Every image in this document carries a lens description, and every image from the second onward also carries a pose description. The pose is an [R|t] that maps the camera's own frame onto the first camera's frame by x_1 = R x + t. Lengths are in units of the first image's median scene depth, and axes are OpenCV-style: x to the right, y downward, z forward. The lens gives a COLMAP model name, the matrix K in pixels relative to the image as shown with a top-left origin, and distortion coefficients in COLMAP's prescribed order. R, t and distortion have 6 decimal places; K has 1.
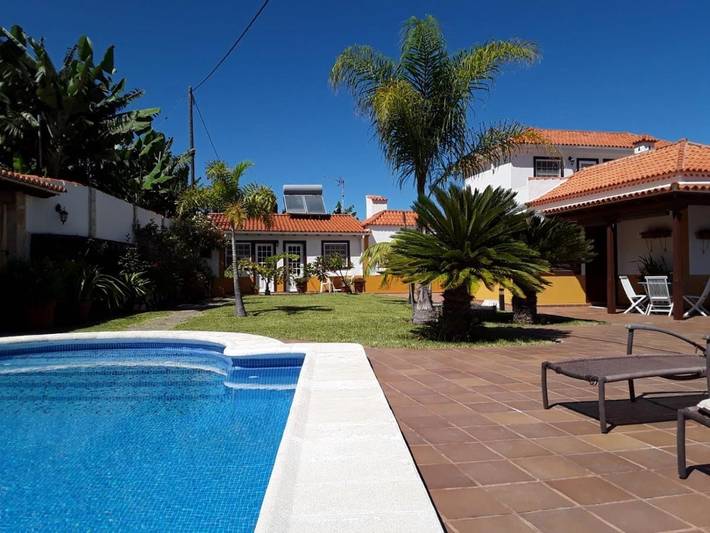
lens RADIAL K [[614.0, 0, 355.0], [0, 614.0, 266.5], [0, 0, 1]] dist [0.147846, -0.258760]
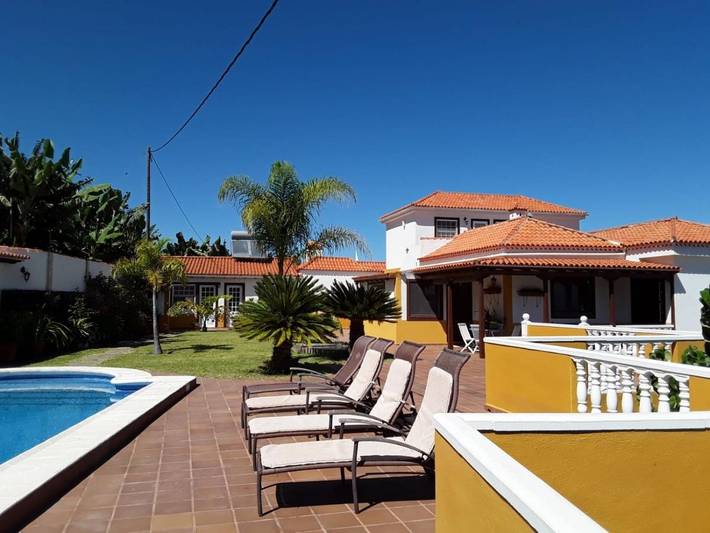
lens RADIAL K [[614.0, 0, 355.0], [0, 614.0, 266.5], [0, 0, 1]] dist [0.147846, -0.258760]
pose [[0.999209, 0.015045, 0.036809, 0.132108], [-0.013377, 0.998891, -0.045153, -0.036712], [-0.037447, 0.044625, 0.998302, -0.258776]]
